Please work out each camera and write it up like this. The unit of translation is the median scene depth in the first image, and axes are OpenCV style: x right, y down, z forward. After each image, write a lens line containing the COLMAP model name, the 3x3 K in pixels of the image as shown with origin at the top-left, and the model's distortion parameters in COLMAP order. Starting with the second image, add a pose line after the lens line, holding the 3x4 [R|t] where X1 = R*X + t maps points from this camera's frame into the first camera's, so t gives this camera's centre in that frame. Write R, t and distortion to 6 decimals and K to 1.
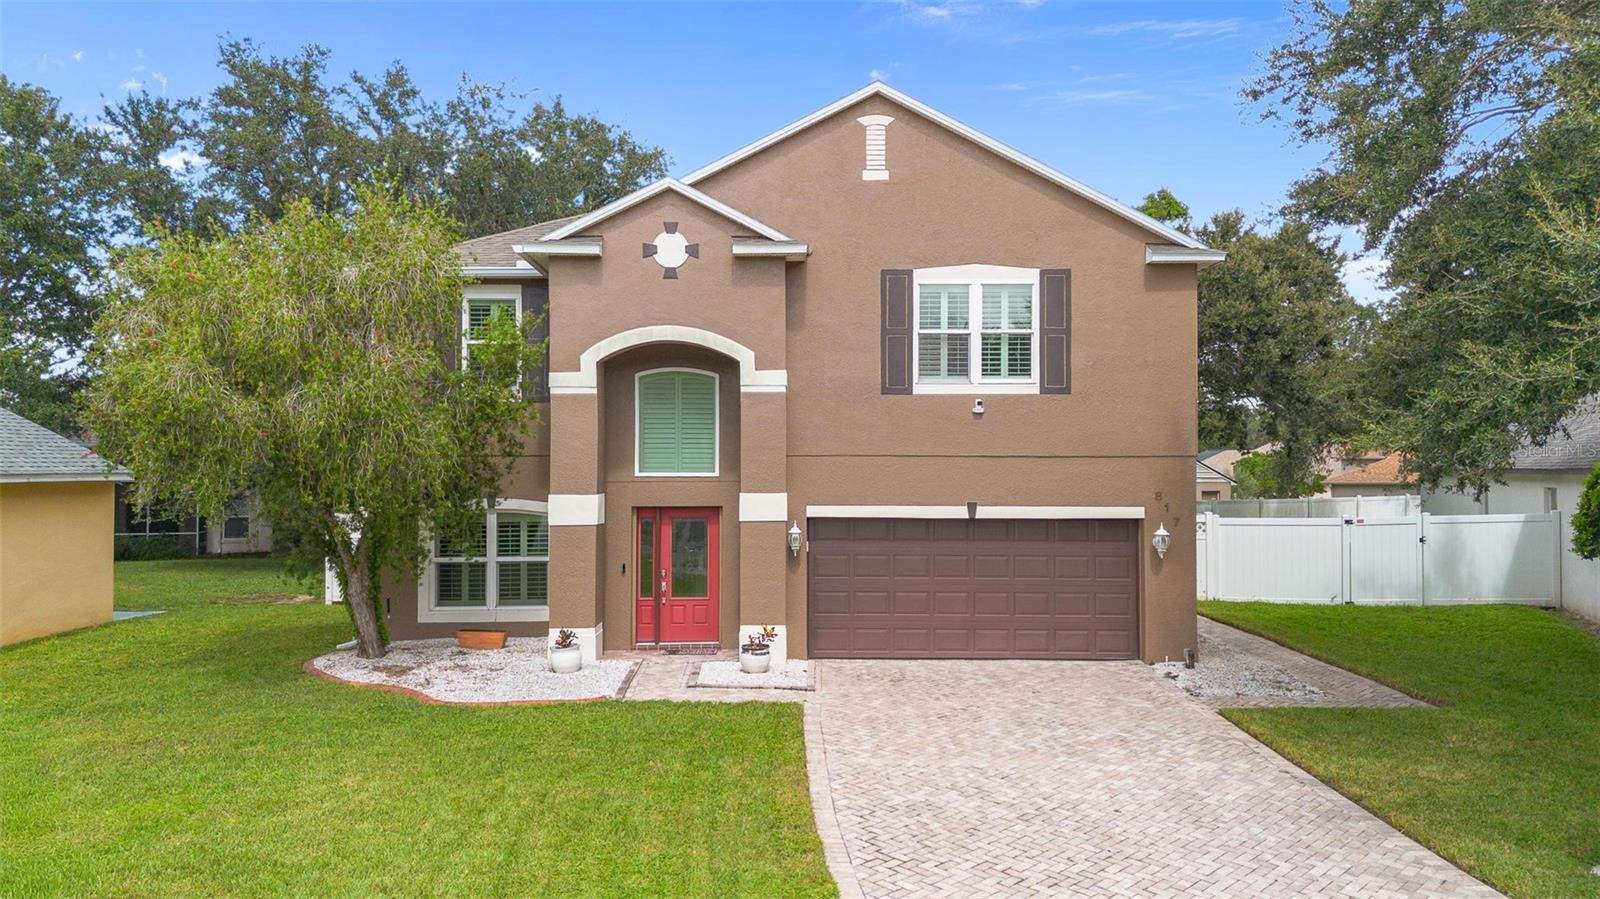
lens RADIAL K [[1165.2, 0, 800.0], [0, 1165.2, 449.5], [0, 0, 1]] dist [0.145191, -0.249854]
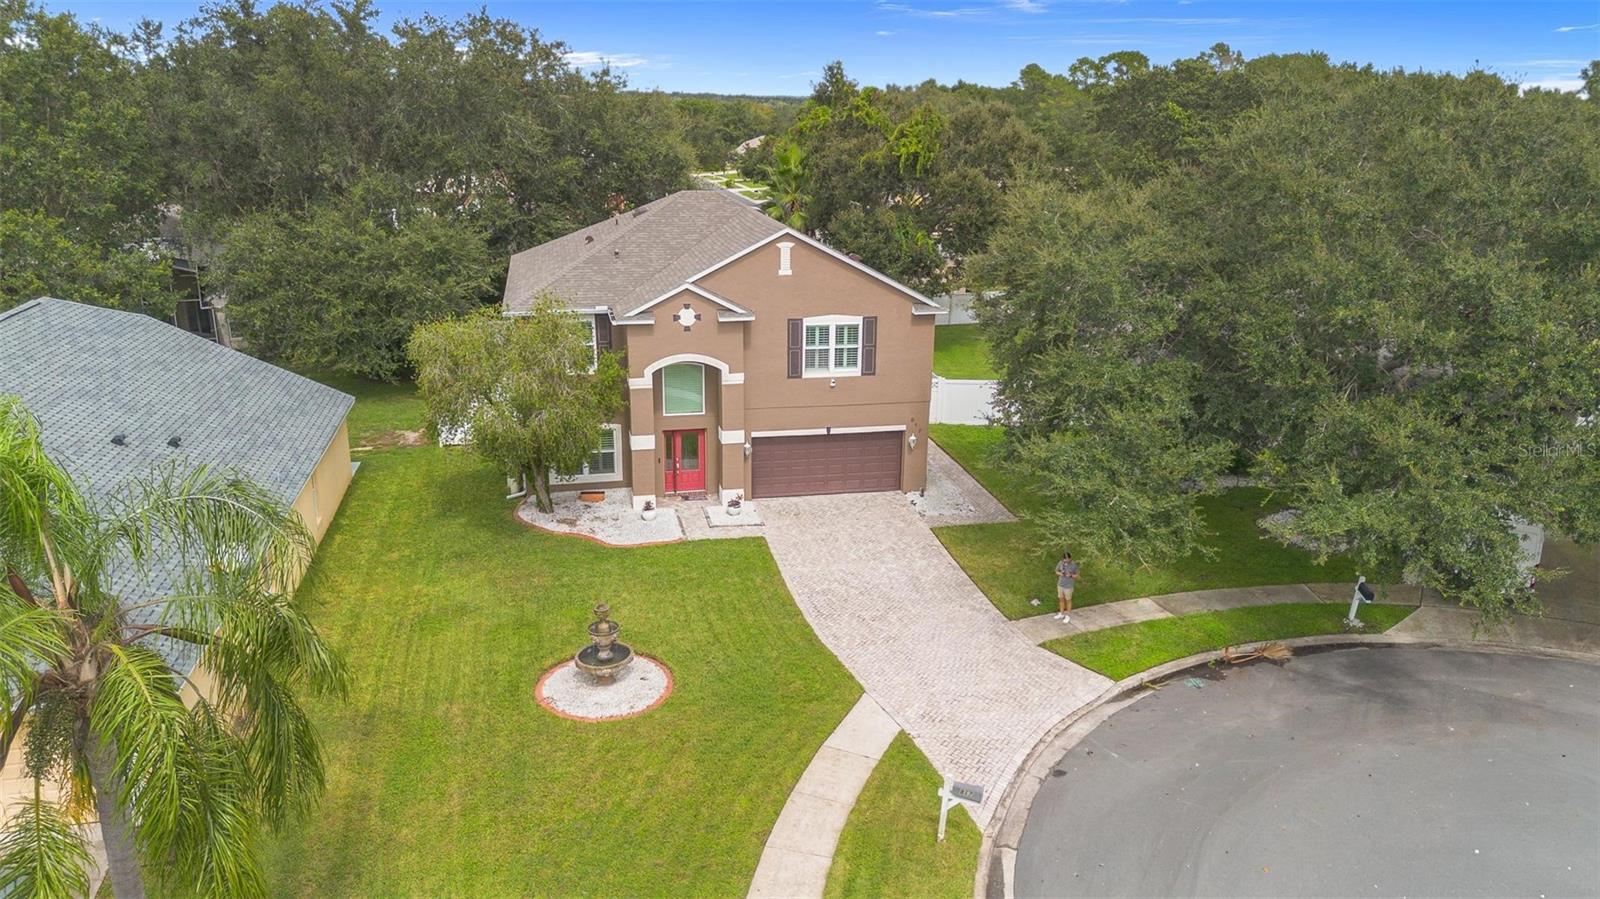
lens RADIAL K [[1130.6, 0, 800.0], [0, 1130.6, 449.5], [0, 0, 1]] dist [0.036438, -0.001759]
pose [[0.981175, -0.044353, 0.187958, -0.293511], [-0.016195, 0.950945, 0.308937, -0.553967], [-0.192440, -0.306166, 0.932325, -0.919466]]
